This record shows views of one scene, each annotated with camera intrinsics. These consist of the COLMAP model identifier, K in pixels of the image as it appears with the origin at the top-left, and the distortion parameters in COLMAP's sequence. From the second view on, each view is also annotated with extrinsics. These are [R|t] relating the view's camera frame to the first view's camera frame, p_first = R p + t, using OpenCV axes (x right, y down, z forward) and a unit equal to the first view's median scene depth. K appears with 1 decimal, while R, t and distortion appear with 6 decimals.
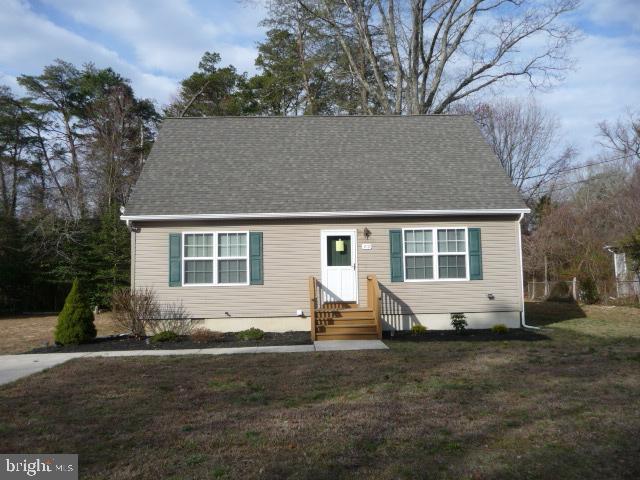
lens RADIAL K [[522.4, 0, 320.0], [0, 522.4, 240.0], [0, 0, 1]] dist [-0.033874, 0.001468]
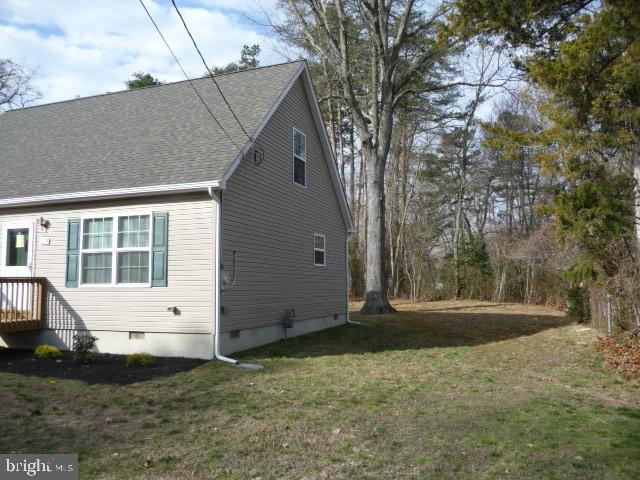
lens RADIAL K [[515.0, 0, 320.0], [0, 515.0, 240.0], [0, 0, 1]] dist [-0.003055, -0.001652]
pose [[0.929311, -0.018114, -0.368854, 0.758437], [0.019409, 0.999812, -0.000201, 0.018426], [0.368788, -0.006972, 0.929487, 0.431544]]
